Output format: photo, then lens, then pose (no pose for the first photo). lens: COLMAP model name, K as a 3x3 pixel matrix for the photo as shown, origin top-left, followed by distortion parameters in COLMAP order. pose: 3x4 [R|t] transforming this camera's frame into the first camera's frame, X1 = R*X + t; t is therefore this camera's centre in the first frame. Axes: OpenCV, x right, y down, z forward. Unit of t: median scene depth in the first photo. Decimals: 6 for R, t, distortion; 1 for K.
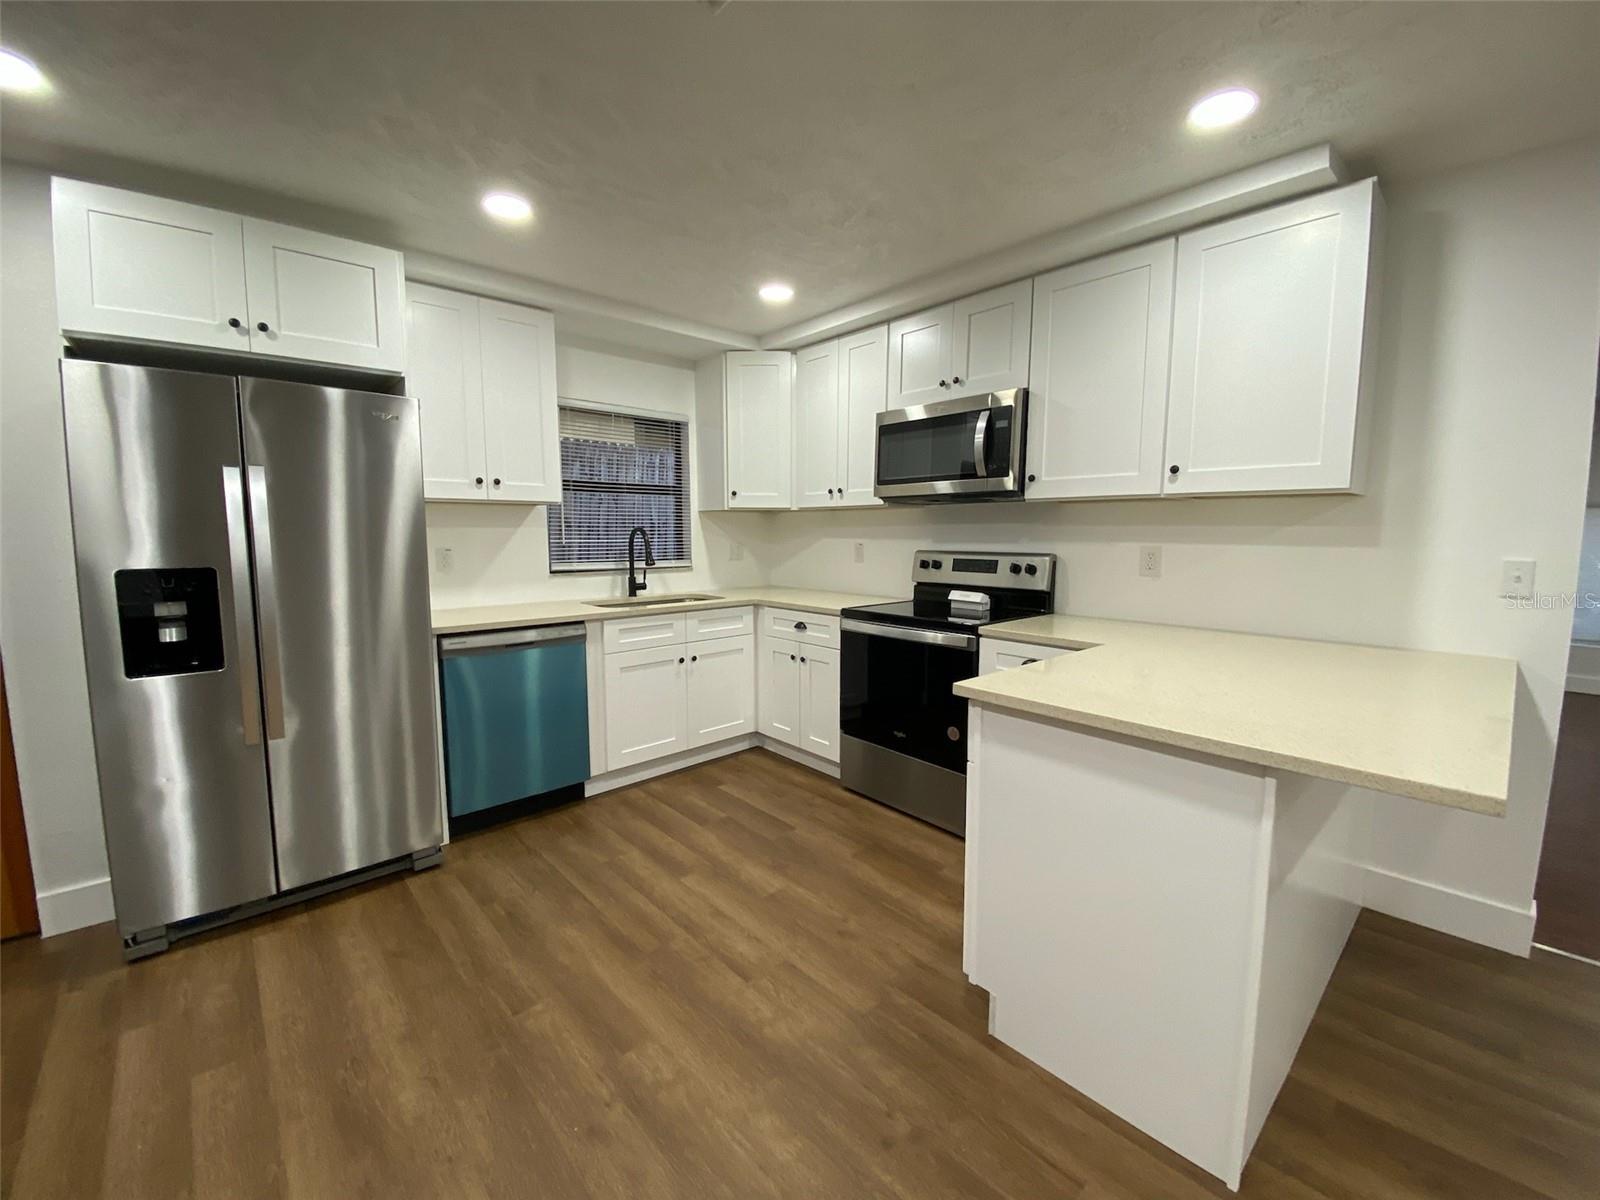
lens RADIAL K [[648.1, 0, 800.0], [0, 648.1, 600.0], [0, 0, 1]] dist [0.035143, -0.024960]
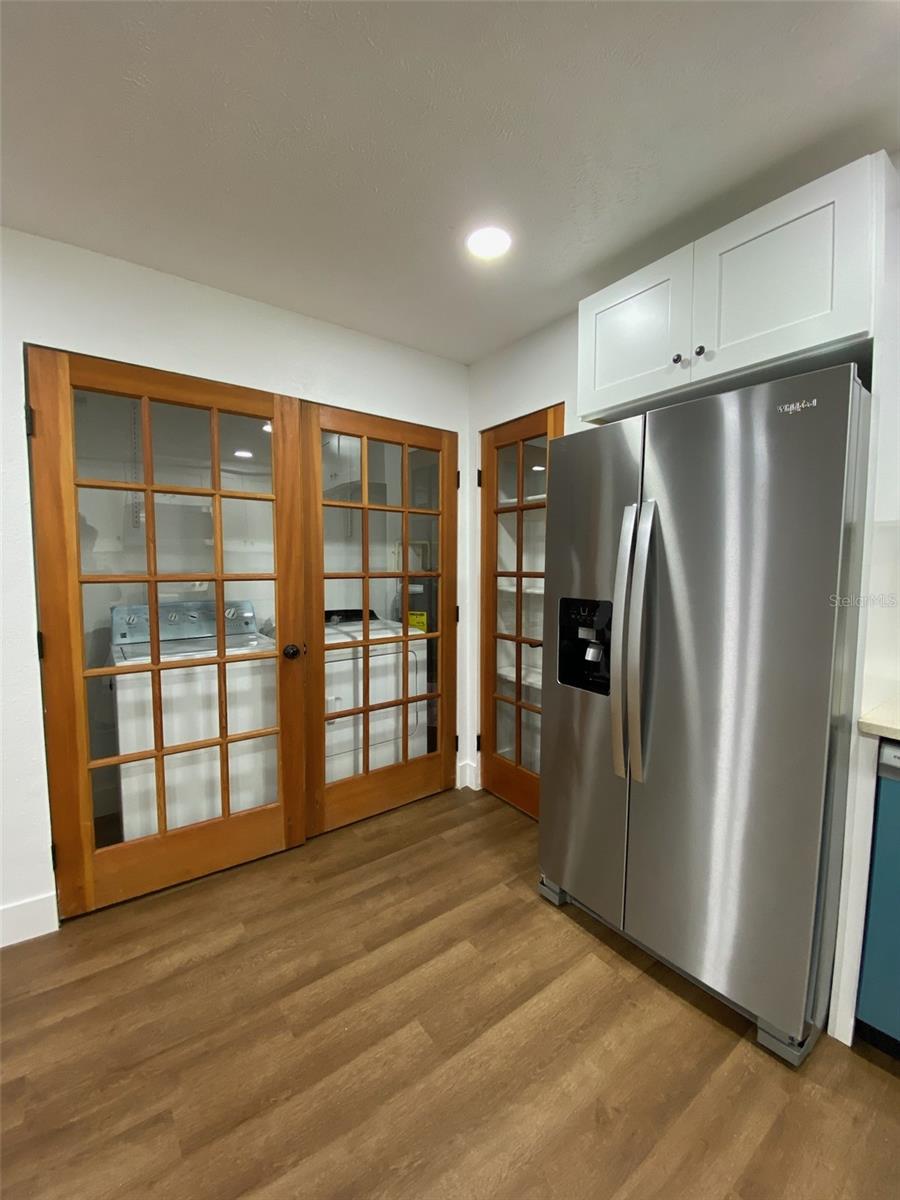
lens RADIAL K [[486.1, 0, 452.0], [0, 486.1, 598.4], [0, 0, 1]] dist [0.035143, -0.024960]
pose [[-0.092140, 0.068526, -0.993385, -0.069676], [-0.106734, 0.991202, 0.078276, -0.090181], [0.990009, 0.113241, -0.084015, 0.811532]]
